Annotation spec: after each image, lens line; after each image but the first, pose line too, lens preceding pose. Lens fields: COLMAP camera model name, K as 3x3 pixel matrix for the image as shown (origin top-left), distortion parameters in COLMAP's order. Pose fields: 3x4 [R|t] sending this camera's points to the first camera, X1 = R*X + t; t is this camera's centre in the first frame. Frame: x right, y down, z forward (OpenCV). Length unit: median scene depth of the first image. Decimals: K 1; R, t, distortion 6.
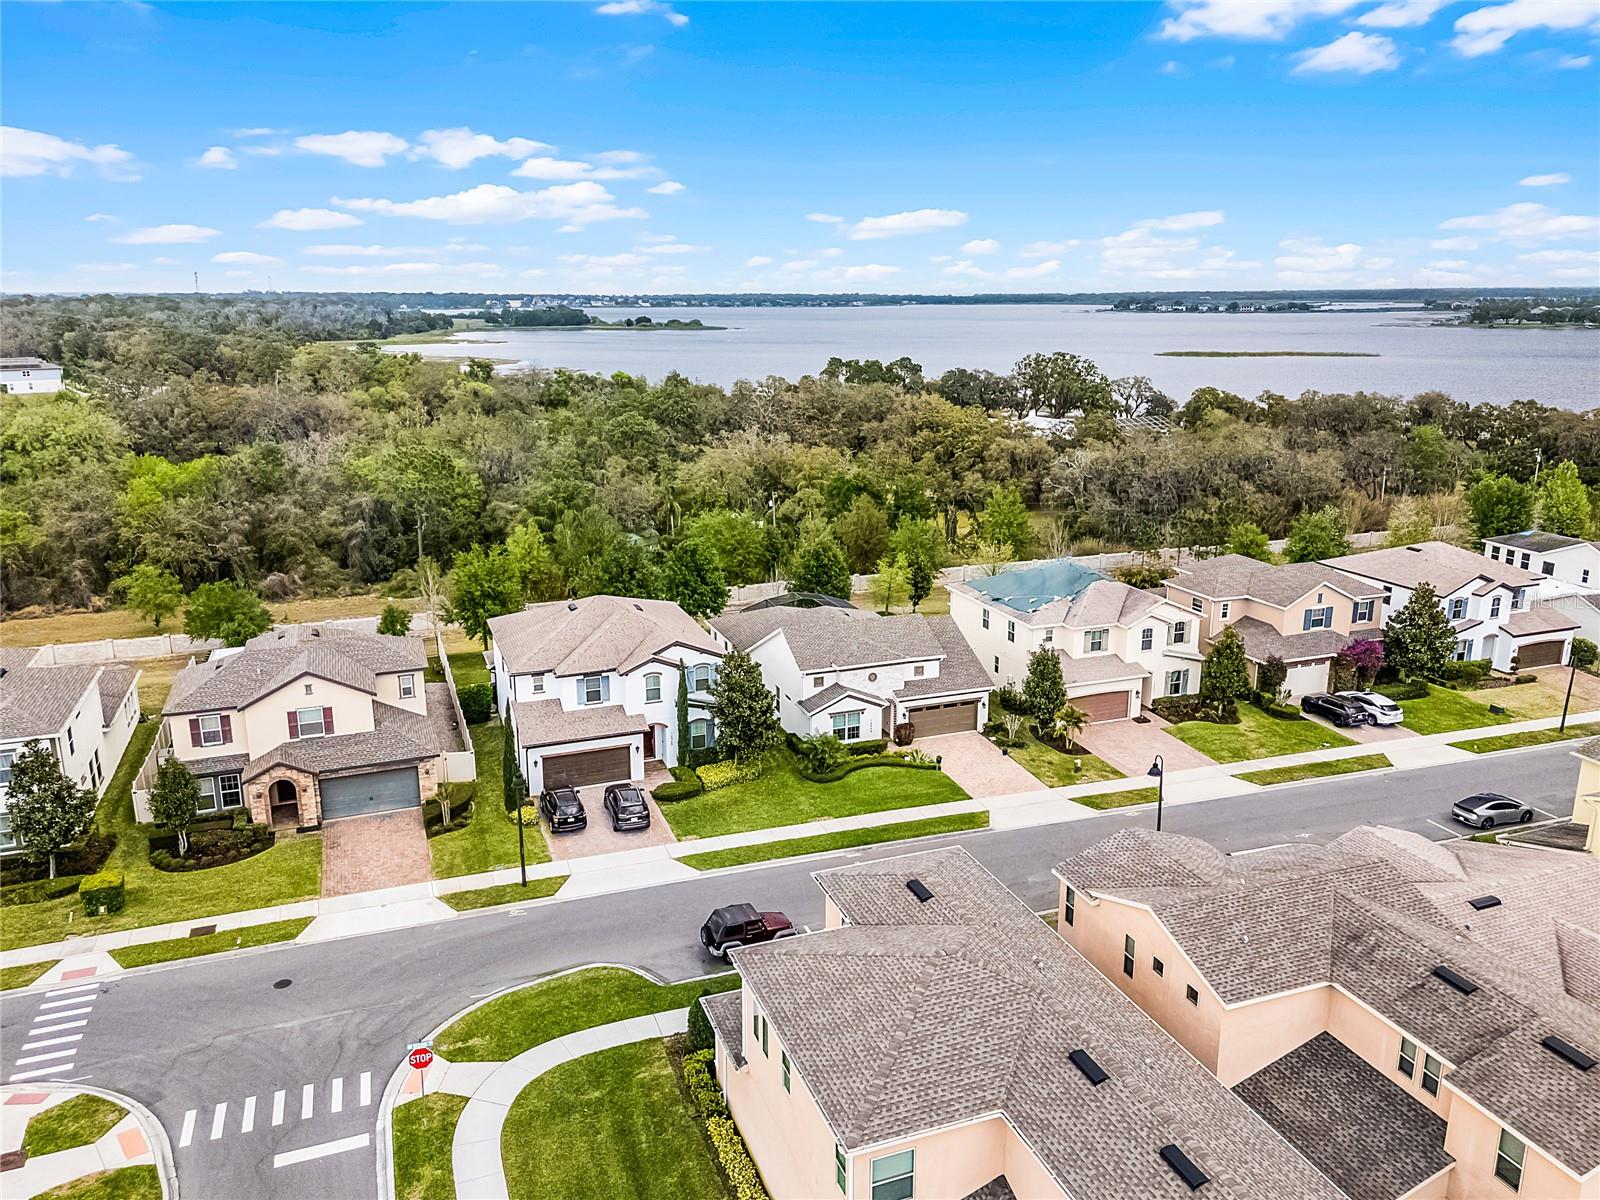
lens RADIAL K [[1173.3, 0, 797.5], [0, 1173.3, 597.4], [0, 0, 1]] dist [0.075588, -0.075751]
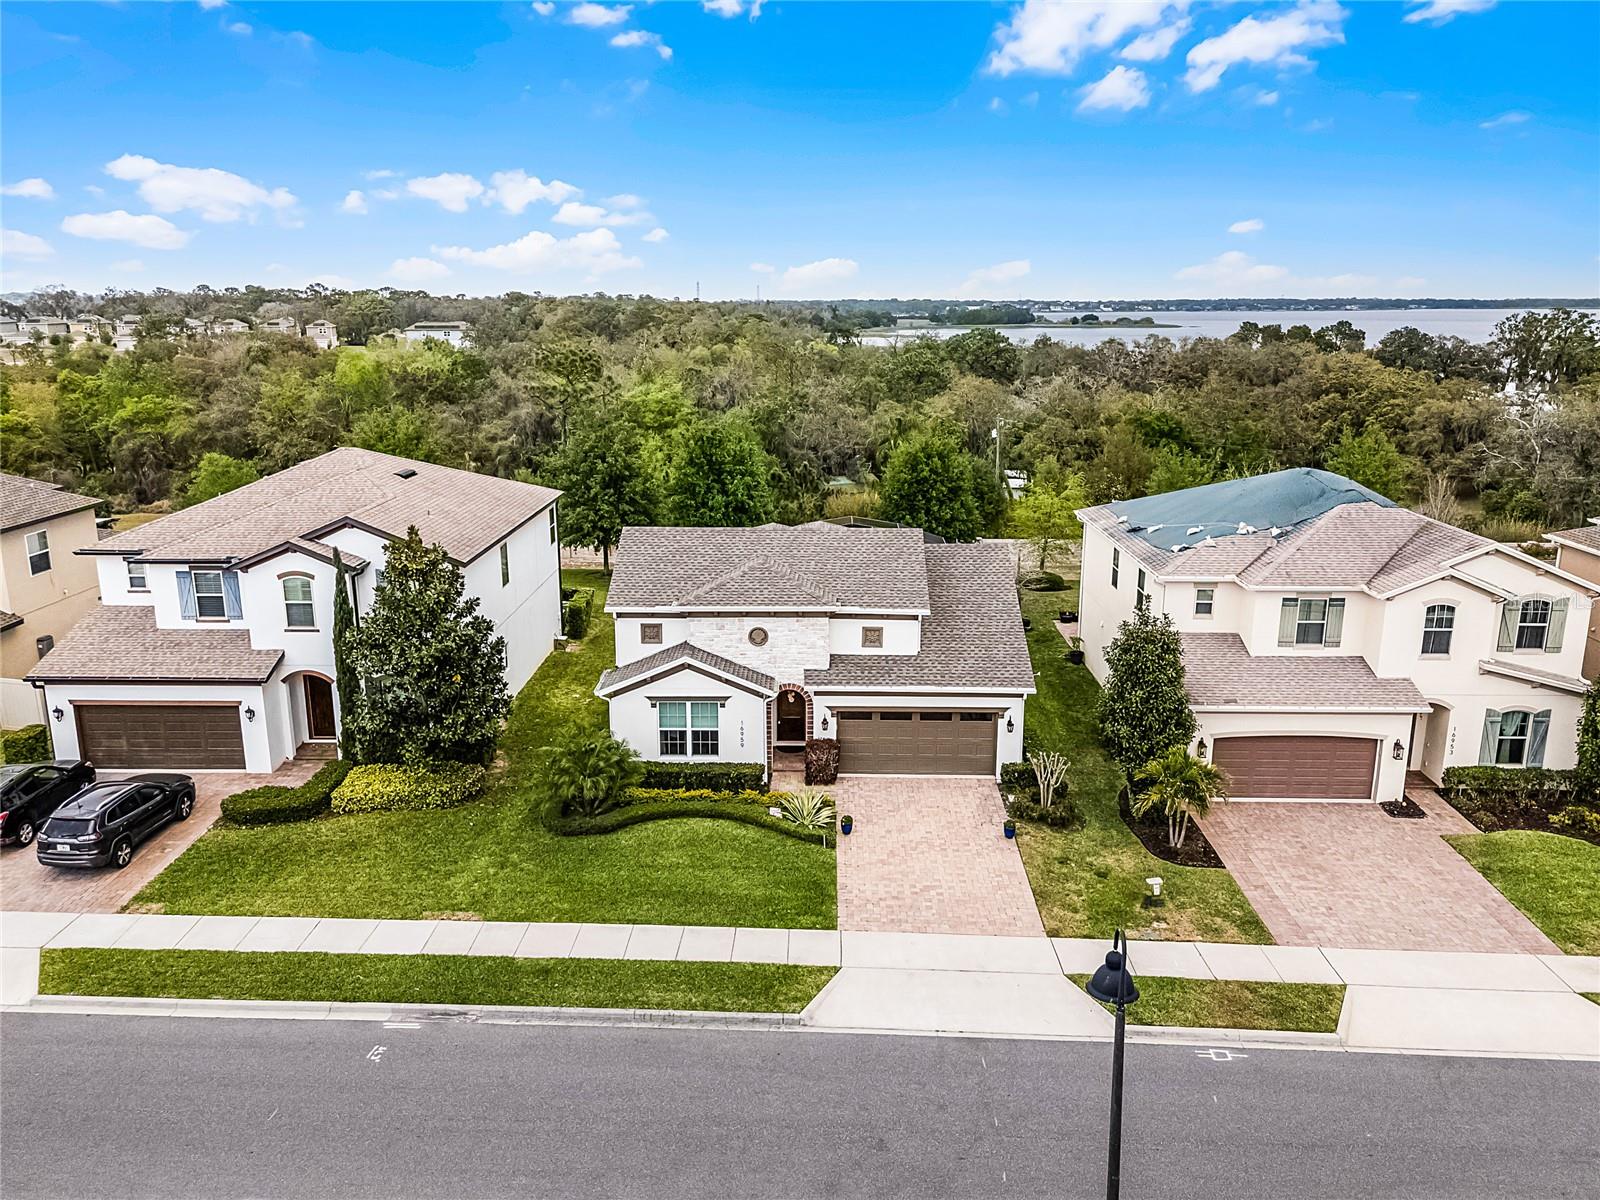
lens RADIAL K [[1173.3, 0, 800.6], [0, 1173.3, 604.4], [0, 0, 1]] dist [0.075588, -0.075751]
pose [[0.929718, 0.093653, -0.356164, 0.244727], [-0.094451, 0.995414, 0.015192, 0.044041], [0.355954, 0.019516, 0.934300, 0.527877]]
